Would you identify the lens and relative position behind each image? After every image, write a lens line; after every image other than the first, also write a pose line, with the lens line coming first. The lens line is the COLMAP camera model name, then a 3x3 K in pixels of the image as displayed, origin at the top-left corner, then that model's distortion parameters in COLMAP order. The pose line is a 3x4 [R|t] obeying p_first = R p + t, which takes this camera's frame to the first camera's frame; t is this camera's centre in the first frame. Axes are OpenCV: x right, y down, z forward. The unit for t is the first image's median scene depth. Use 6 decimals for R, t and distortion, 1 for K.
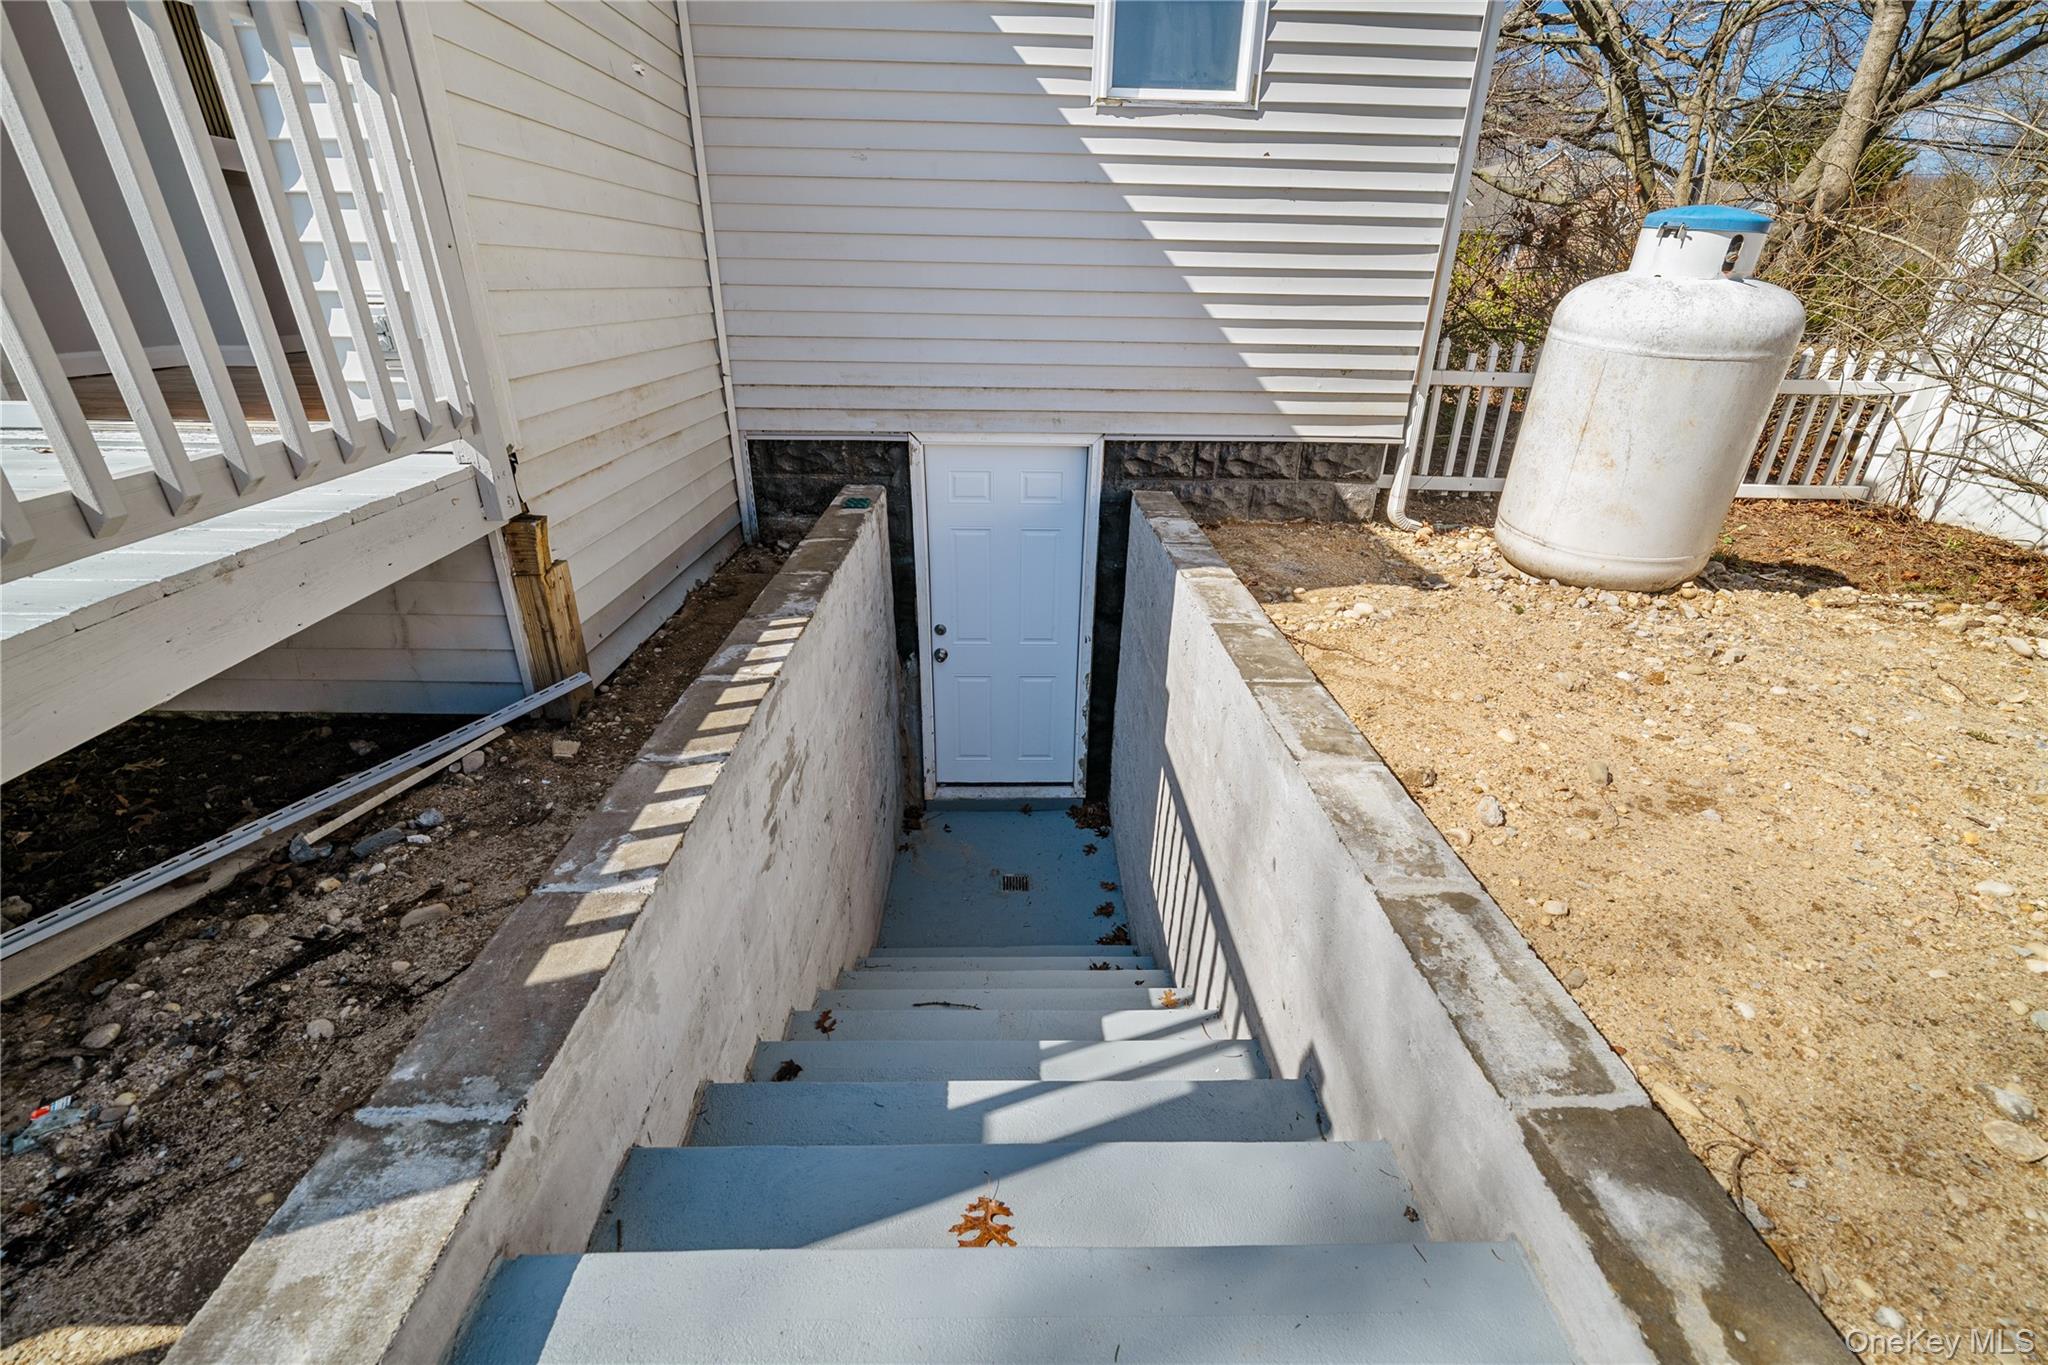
lens RADIAL K [[844.8, 0, 1024.0], [0, 844.8, 682.5], [0, 0, 1]] dist [-0.000836, -0.000075]
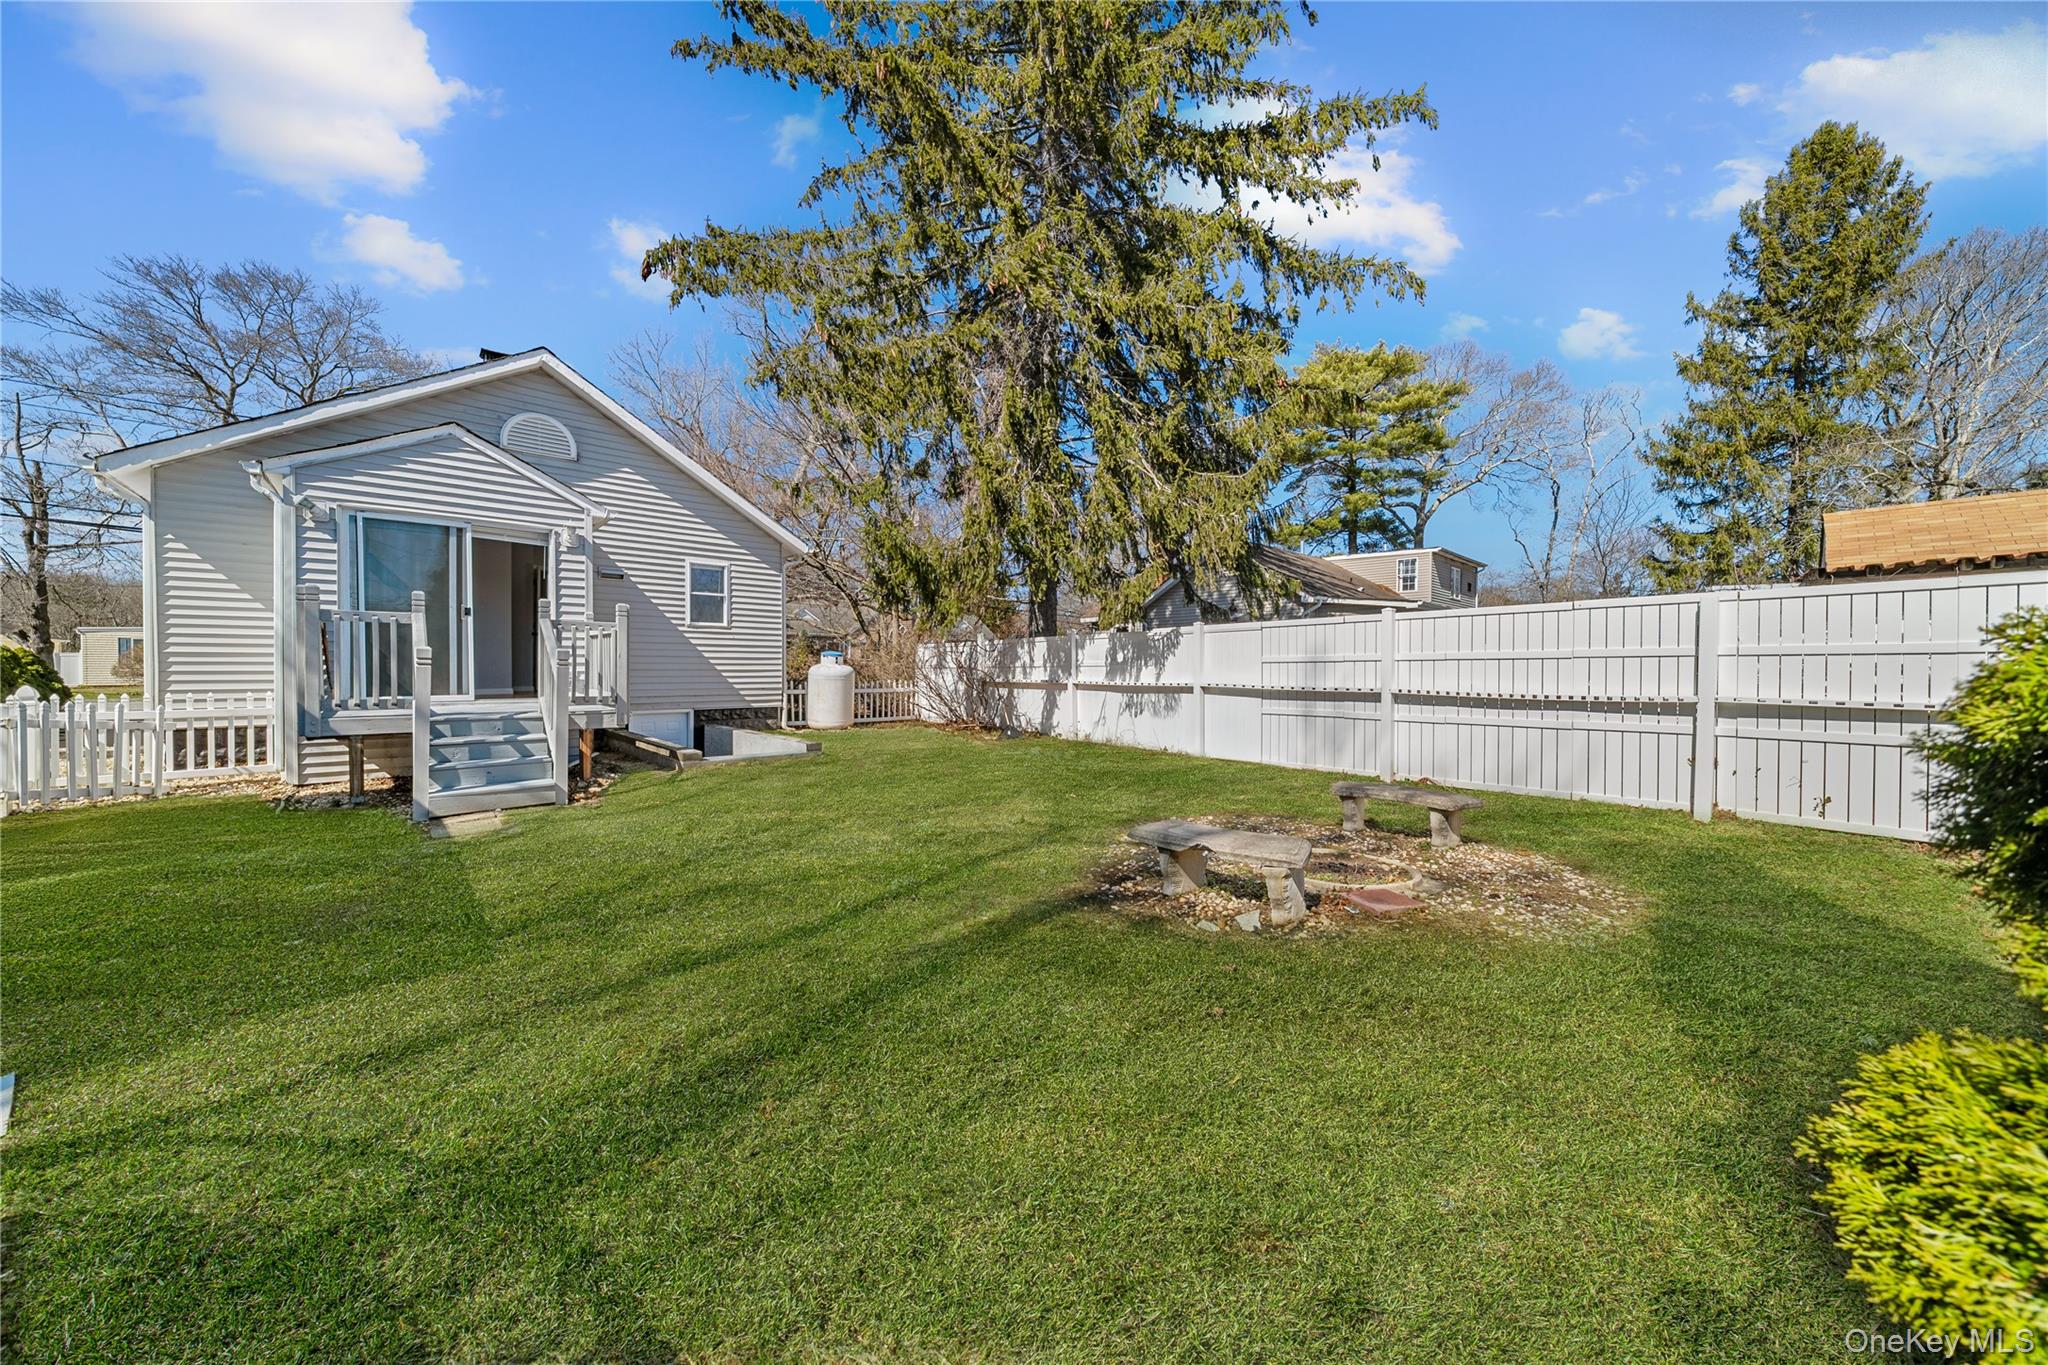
lens RADIAL K [[692.2, 0, 1028.0], [0, 692.2, 675.1], [0, 0, 1]] dist [-0.001741, 0.000176]
pose [[0.751105, -0.019202, 0.659904, -0.863324], [0.293047, 0.905400, -0.307202, 0.984162], [-0.591578, 0.424124, 0.685678, -2.066928]]
